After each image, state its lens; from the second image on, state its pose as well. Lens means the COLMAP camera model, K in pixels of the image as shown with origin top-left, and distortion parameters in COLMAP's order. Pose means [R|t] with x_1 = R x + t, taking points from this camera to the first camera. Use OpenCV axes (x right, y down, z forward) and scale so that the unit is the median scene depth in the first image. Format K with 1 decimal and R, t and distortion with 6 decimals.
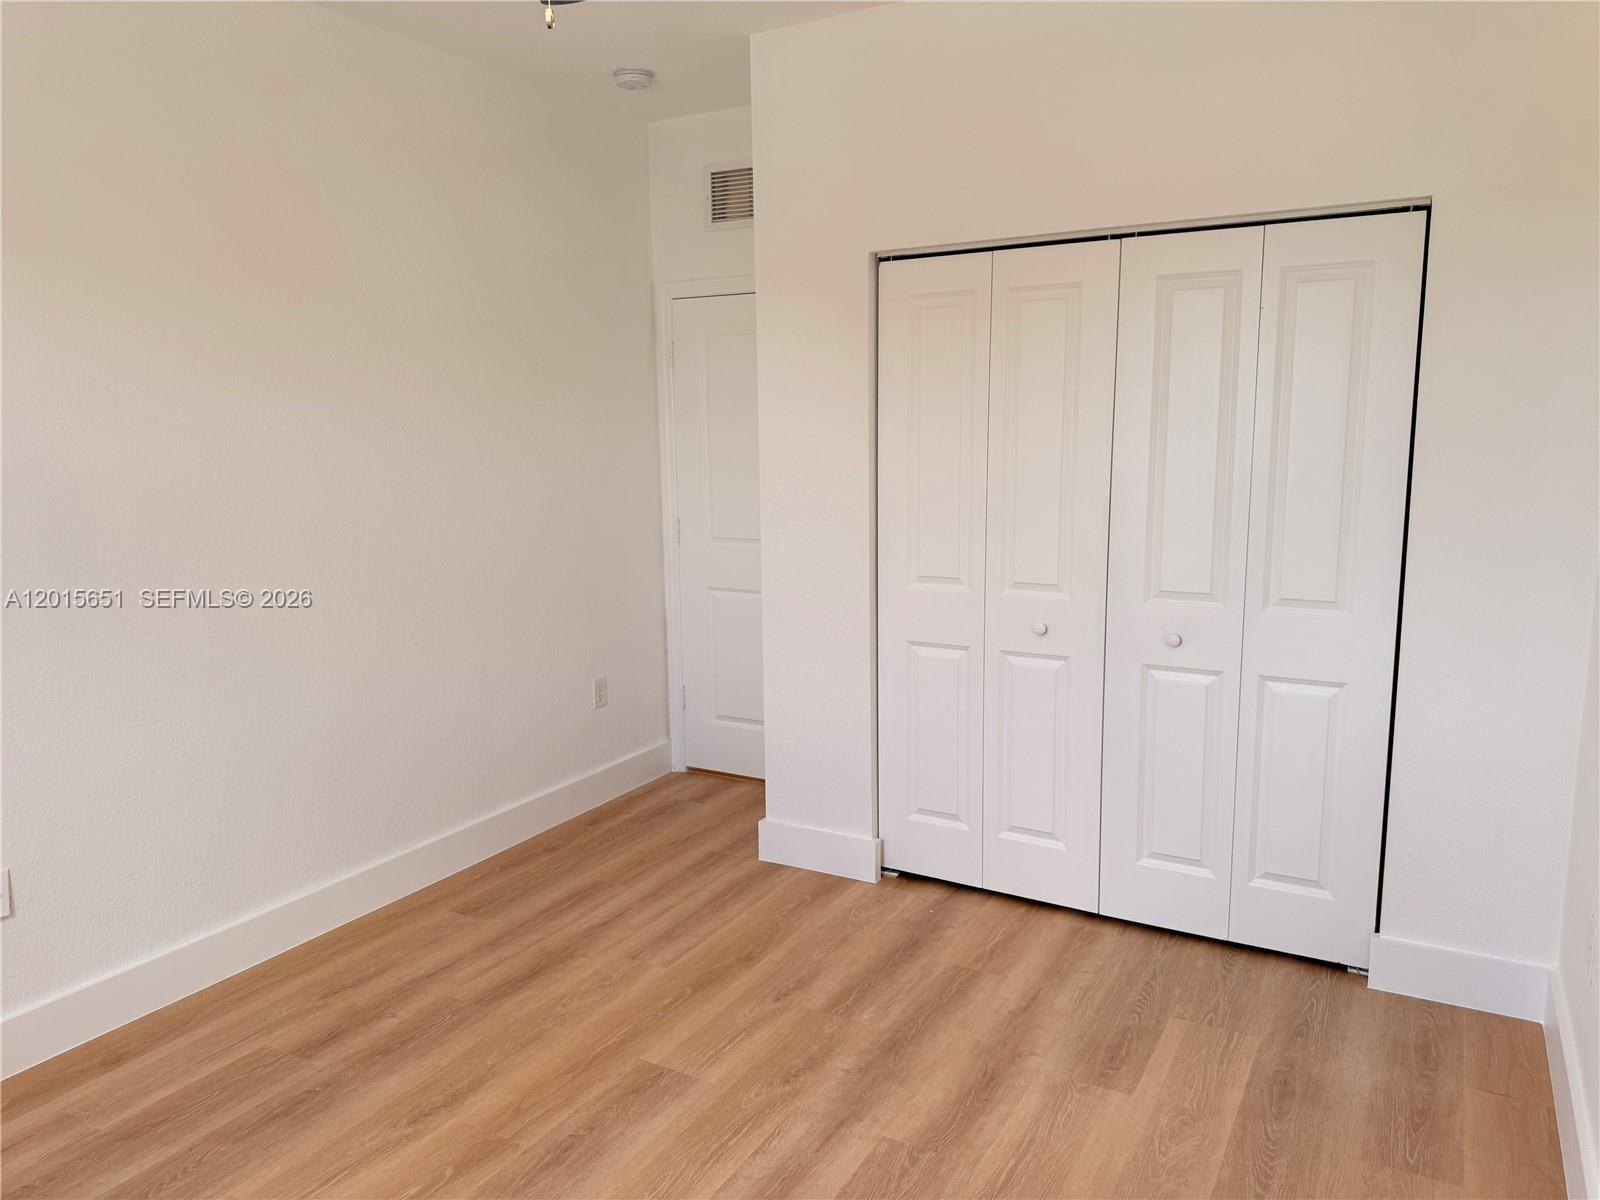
lens RADIAL K [[1091.1, 0, 702.7], [0, 1091.1, 591.0], [0, 0, 1]] dist [0.121475, -0.122991]
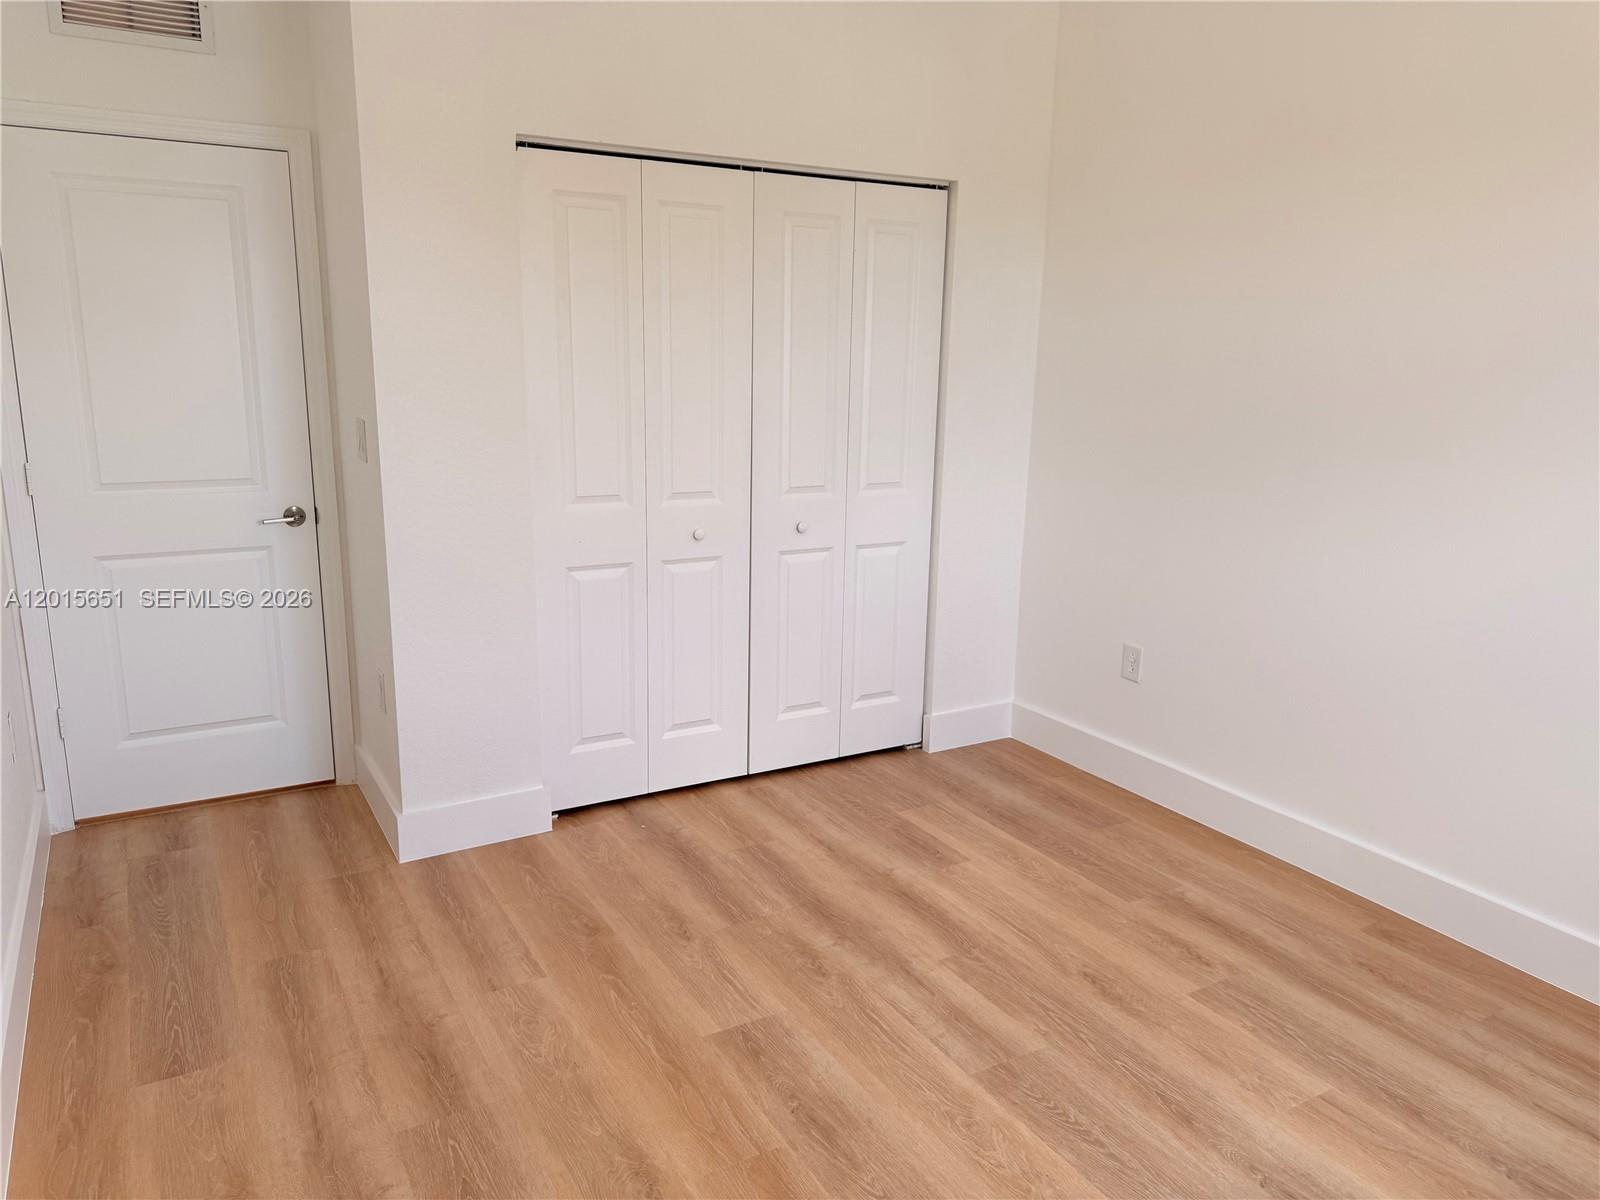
lens RADIAL K [[1130.3, 0, 789.5], [0, 1130.3, 609.3], [0, 0, 1]] dist [0.127940, -0.179645]
pose [[0.509678, -0.169942, 0.843415, -0.645145], [0.110954, 0.985095, 0.131440, -0.031450], [-0.853181, 0.026589, 0.520937, 0.382691]]
